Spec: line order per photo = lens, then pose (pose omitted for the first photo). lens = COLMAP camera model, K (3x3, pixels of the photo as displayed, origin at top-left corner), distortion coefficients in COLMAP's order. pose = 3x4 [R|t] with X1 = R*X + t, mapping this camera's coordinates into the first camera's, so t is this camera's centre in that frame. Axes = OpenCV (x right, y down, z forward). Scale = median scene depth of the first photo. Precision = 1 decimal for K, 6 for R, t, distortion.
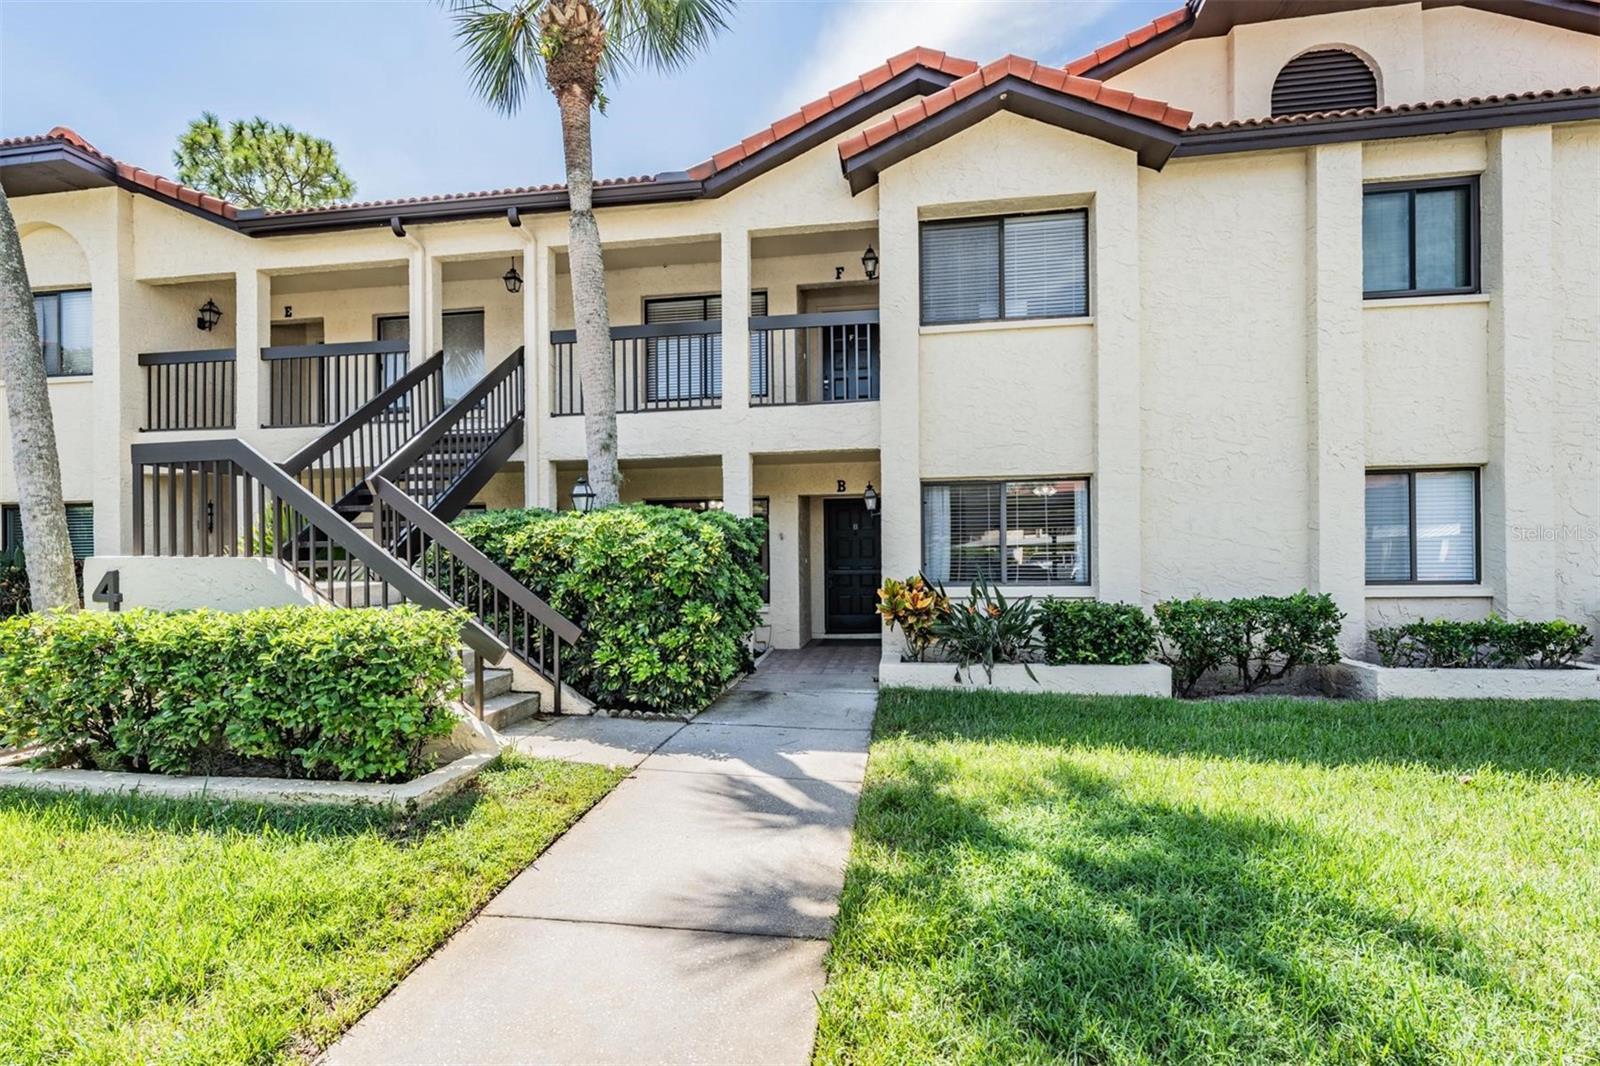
lens RADIAL K [[728.9, 0, 785.3], [0, 728.9, 544.1], [0, 0, 1]] dist [0.000111, -0.000457]
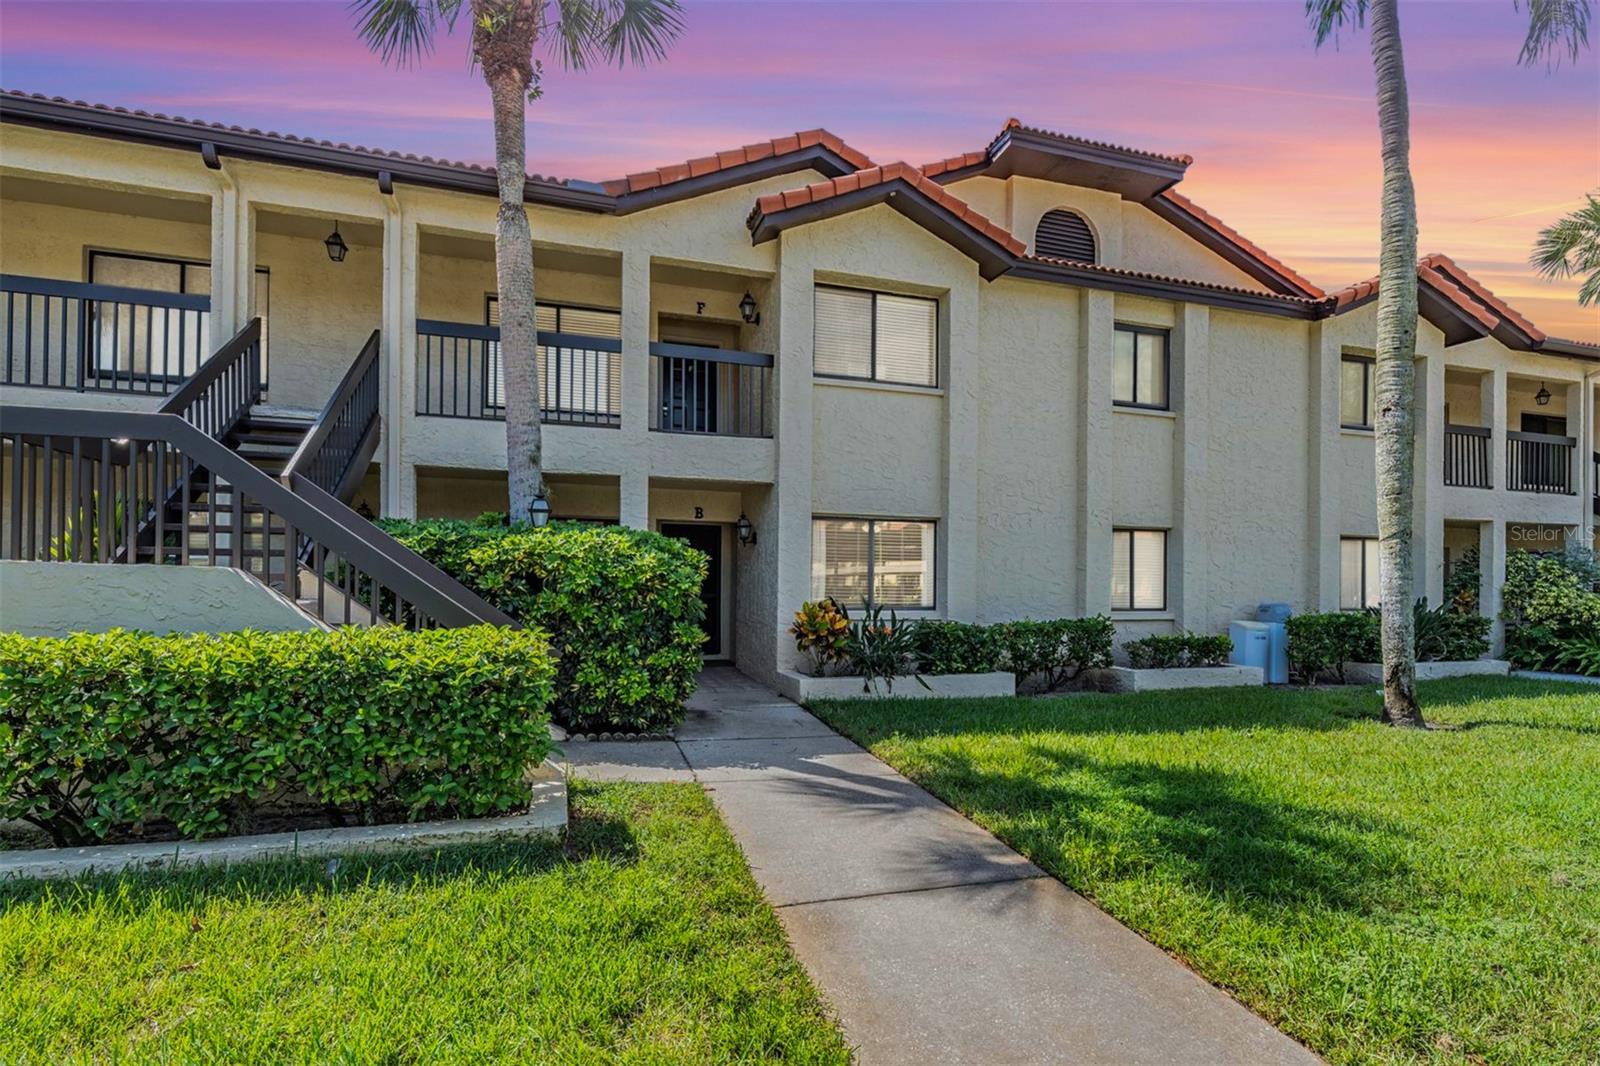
lens RADIAL K [[724.5, 0, 805.4], [0, 724.5, 565.8], [0, 0, 1]] dist [-0.000882, -0.000057]
pose [[0.903436, 0.032990, 0.427451, -0.318365], [-0.031041, 0.999452, -0.011529, 0.004067], [-0.427597, -0.002853, 0.903965, 0.001921]]
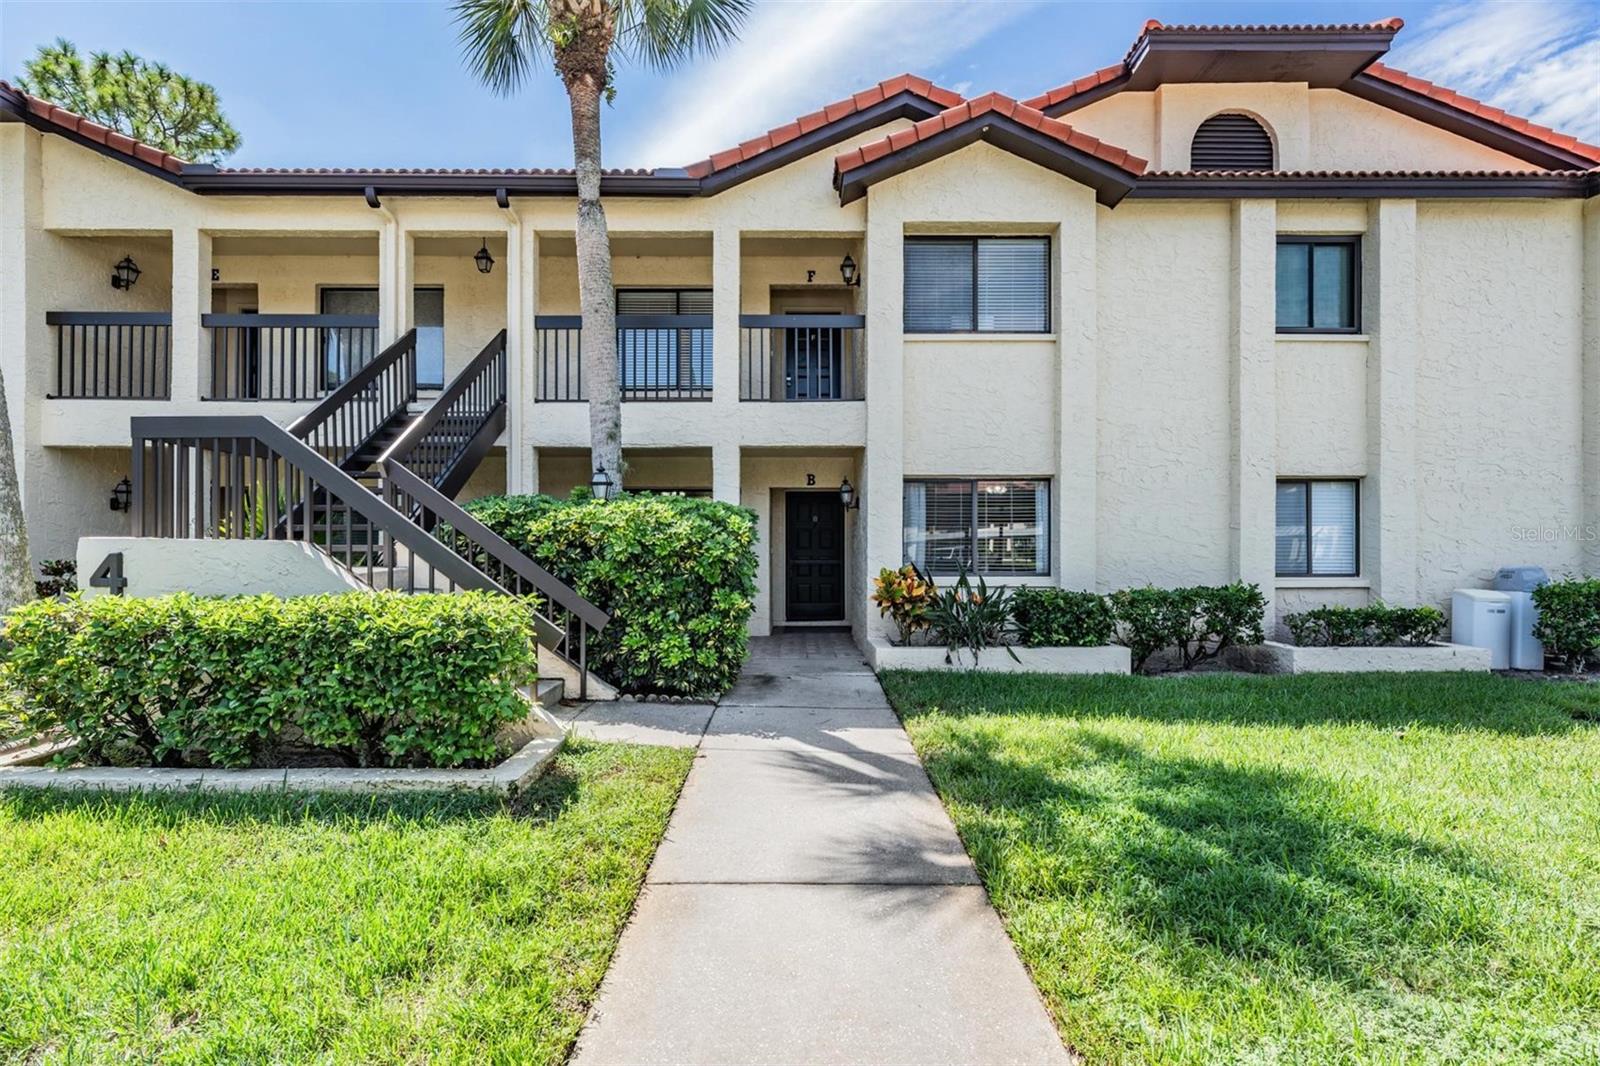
lens RADIAL K [[718.1, 0, 800.0], [0, 718.1, 533.0], [0, 0, 1]] dist [-0.000158, -0.000287]
pose [[0.987768, 0.015448, 0.155161, -0.138229], [-0.015124, 0.999880, -0.003265, 0.000700], [-0.155193, 0.000879, 0.987884, -0.022676]]
